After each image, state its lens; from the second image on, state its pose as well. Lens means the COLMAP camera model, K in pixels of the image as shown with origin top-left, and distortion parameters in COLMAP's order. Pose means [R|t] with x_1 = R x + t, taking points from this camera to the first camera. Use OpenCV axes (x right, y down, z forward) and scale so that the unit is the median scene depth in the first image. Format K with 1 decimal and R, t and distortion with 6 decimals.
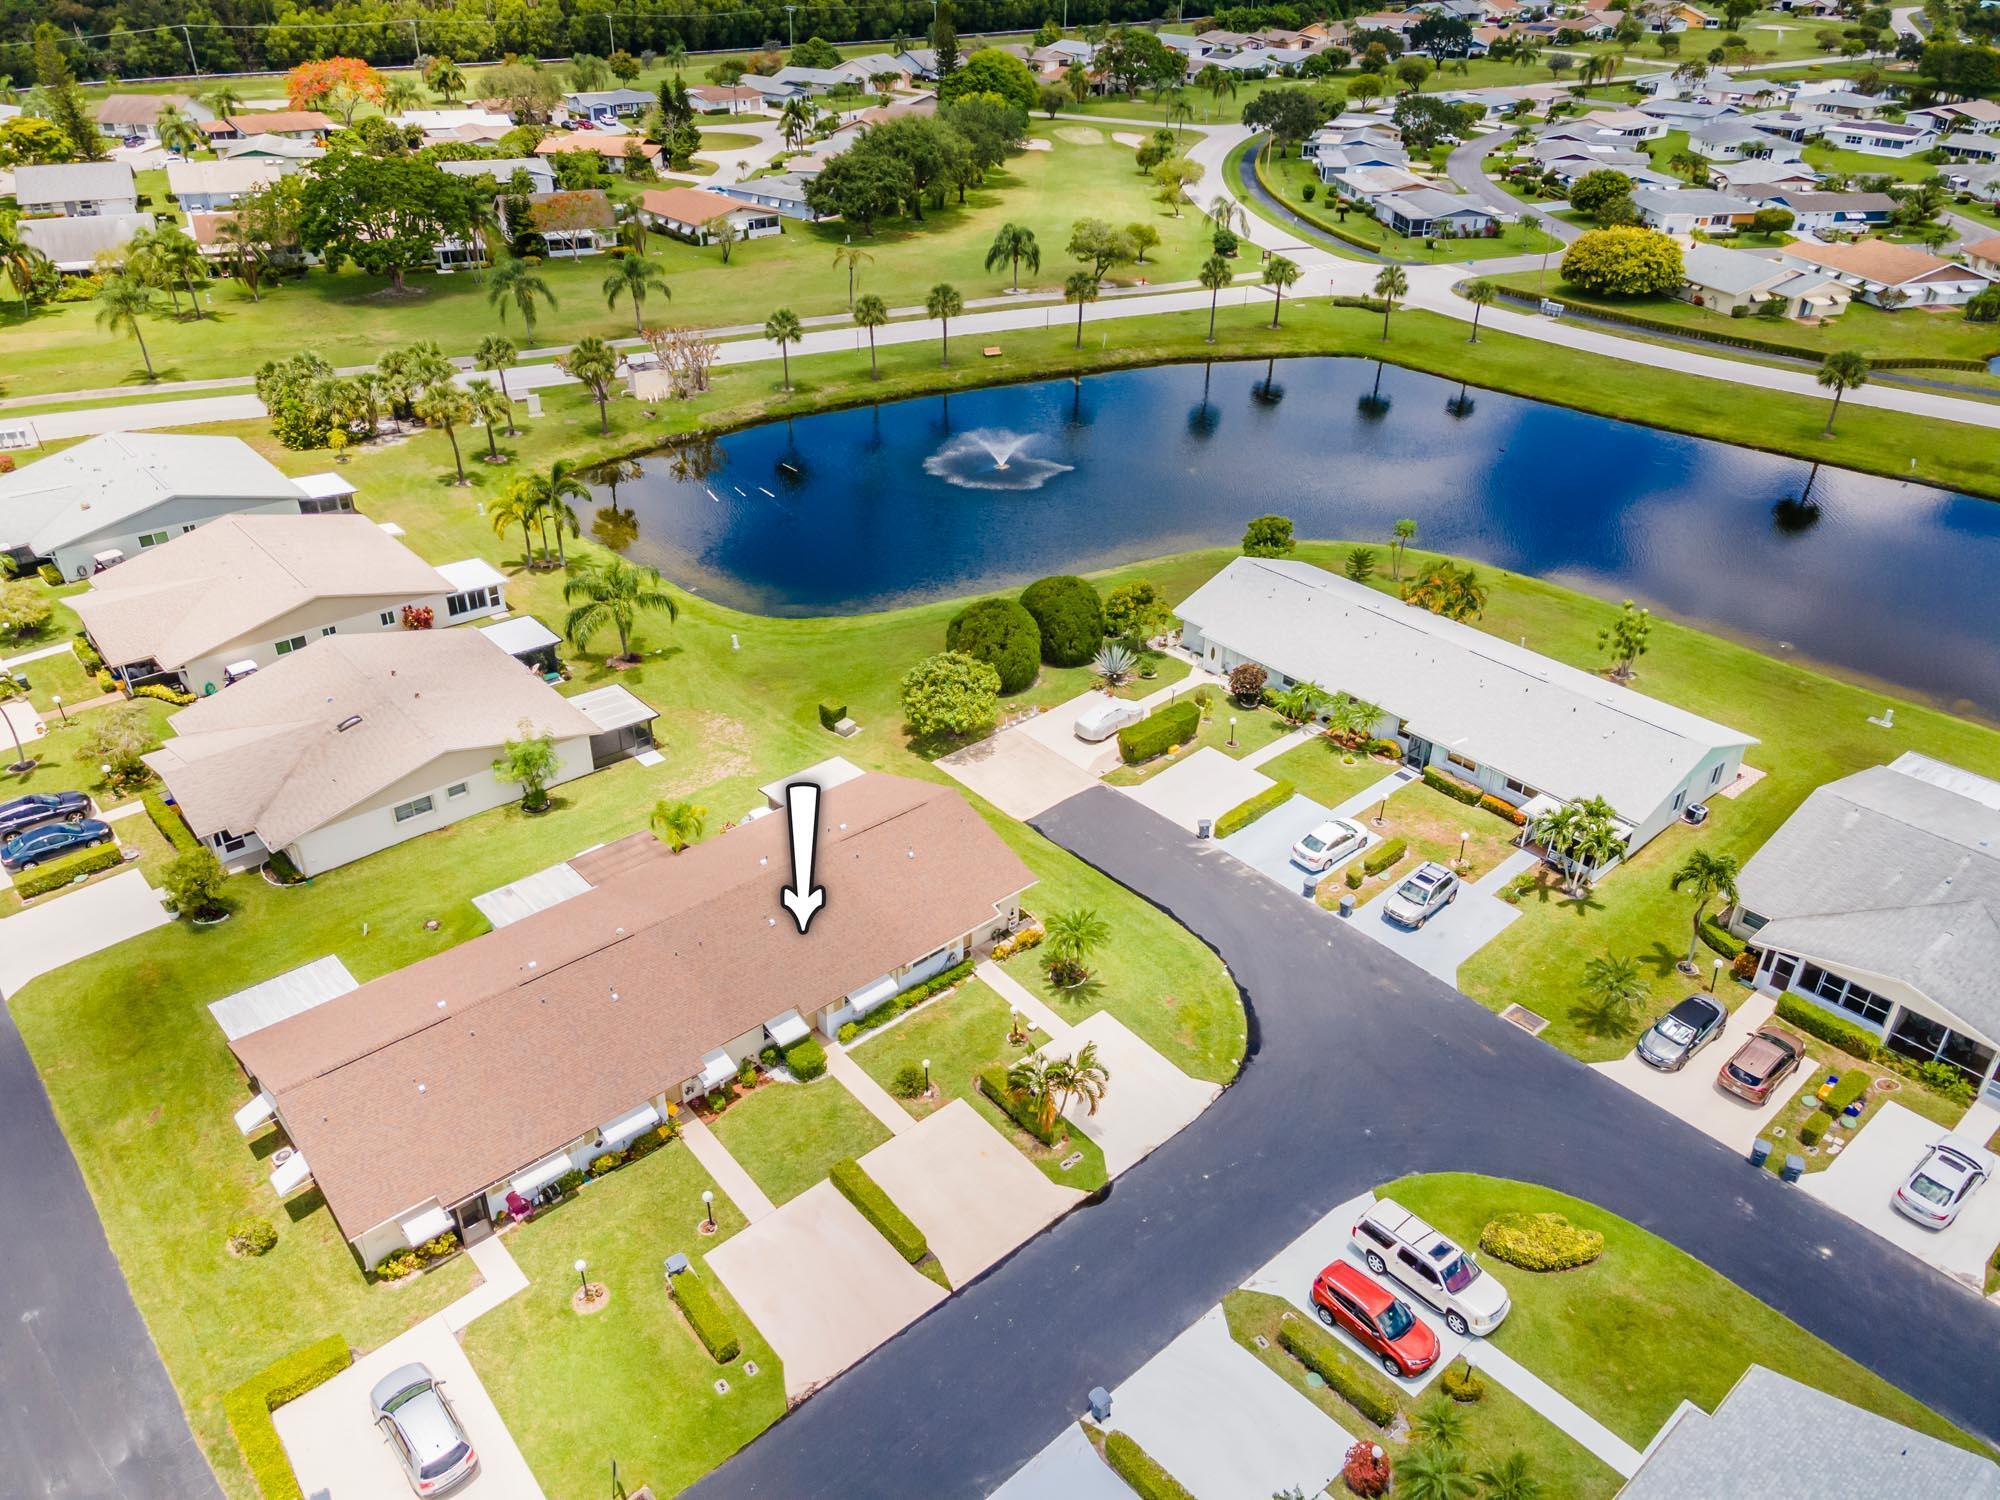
lens RADIAL K [[1443.7, 0, 987.9], [0, 1443.7, 748.2], [0, 0, 1]] dist [0.040740, 0.011395]
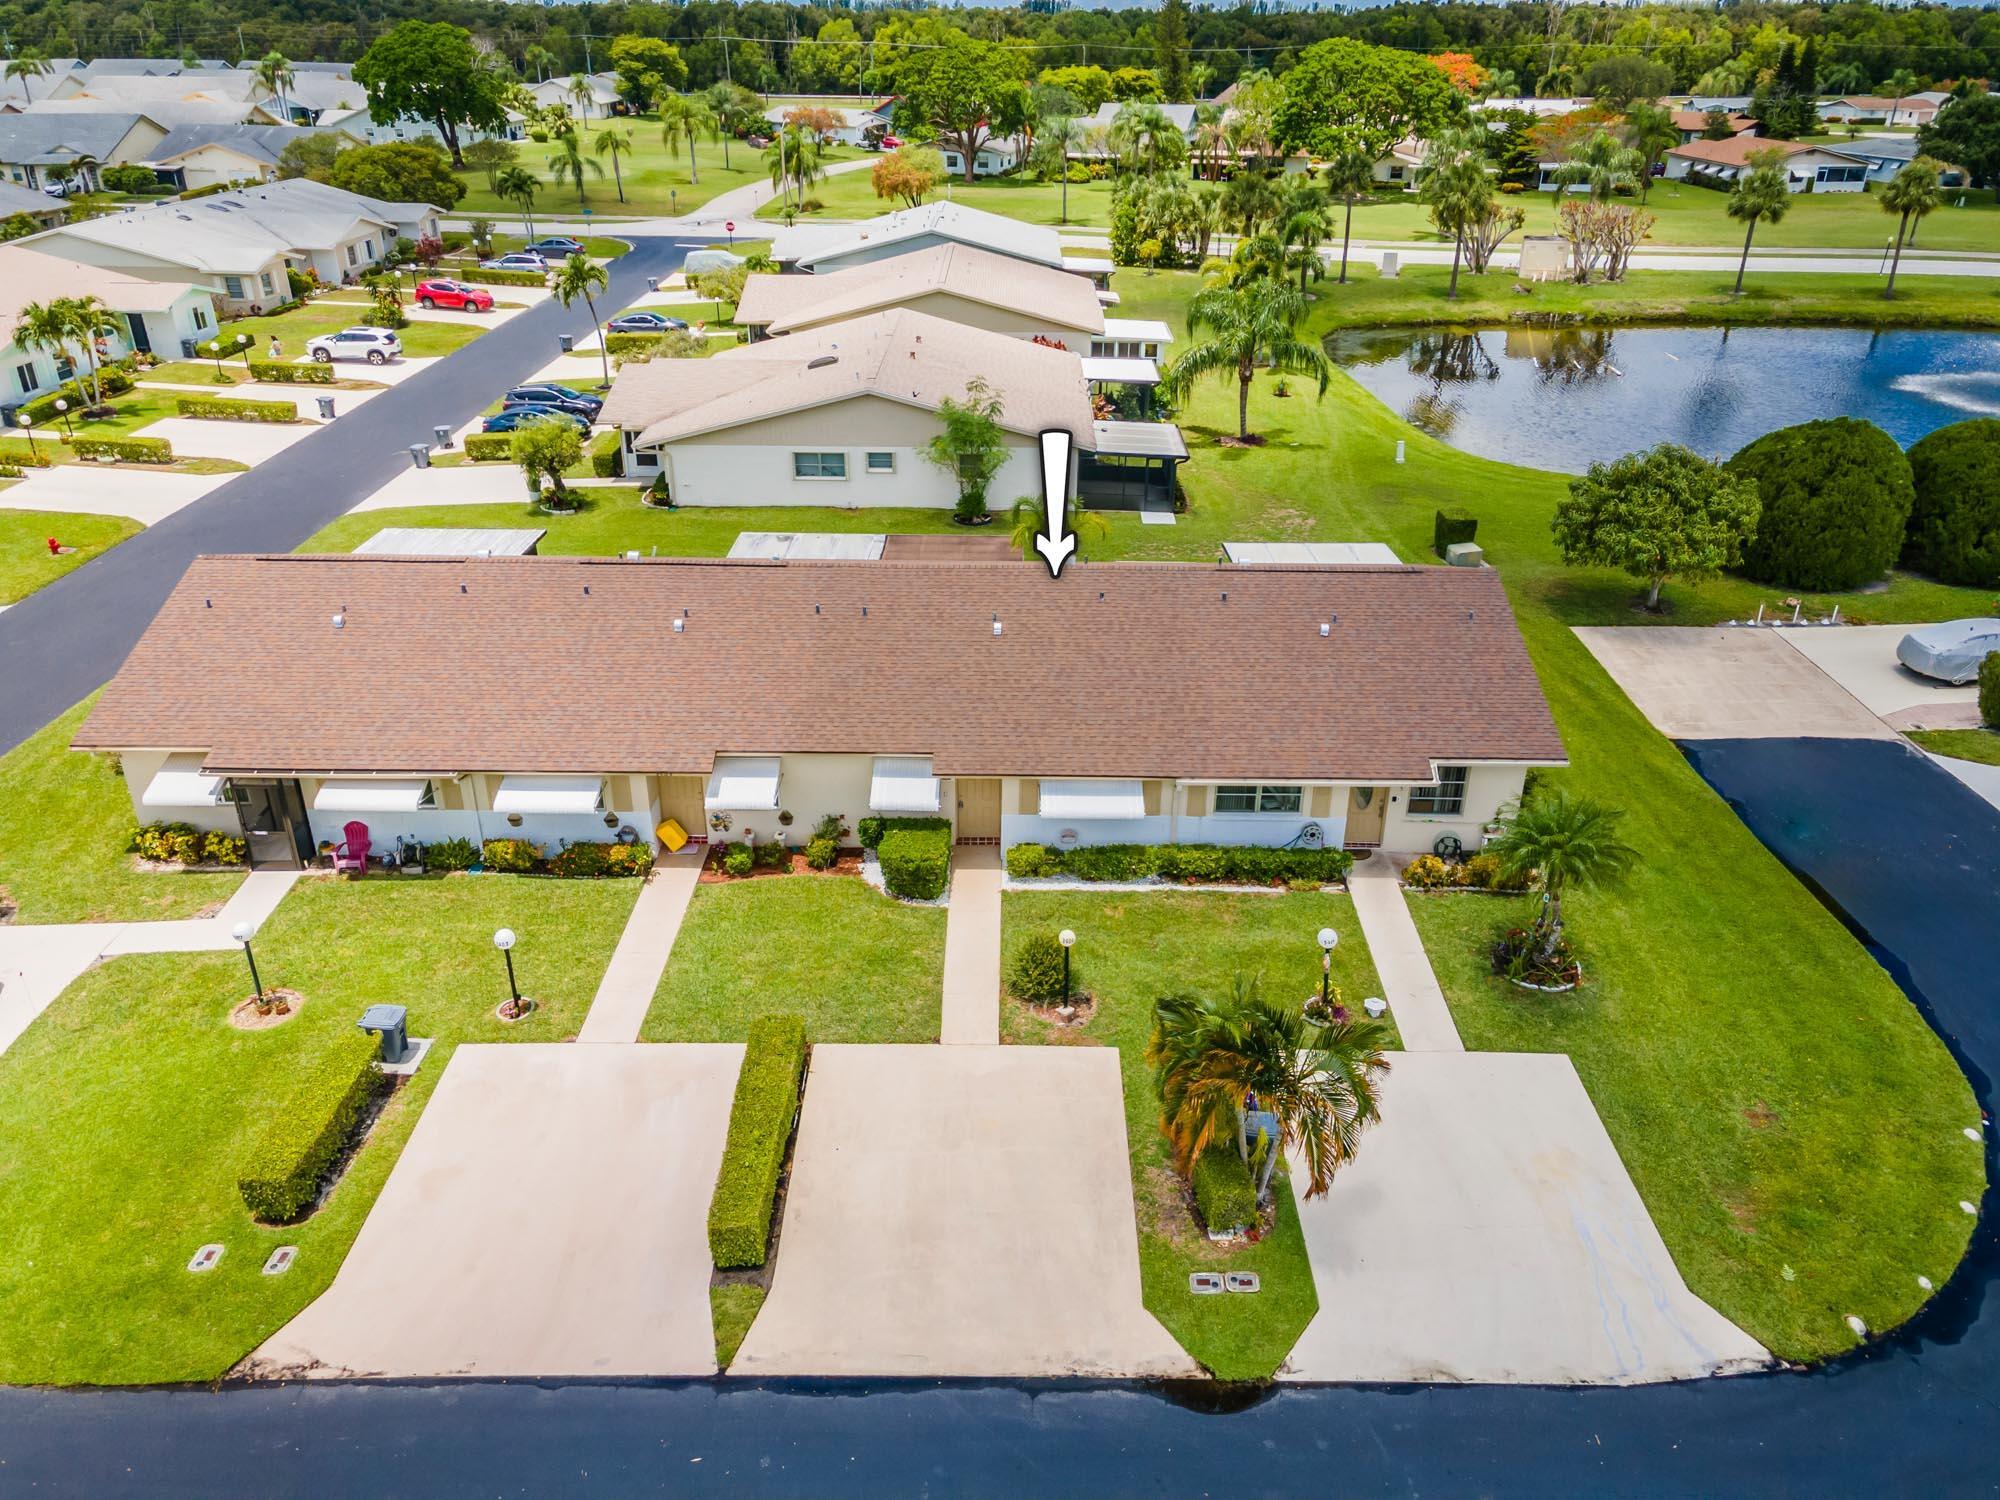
lens RADIAL K [[1443.7, 0, 1006.0], [0, 1443.7, 746.8], [0, 0, 1]] dist [0.040740, 0.011395]
pose [[0.753484, 0.293339, -0.588399, 0.173643], [-0.342425, 0.939077, 0.029667, 0.138440], [0.561254, 0.179129, 0.808026, 0.547833]]
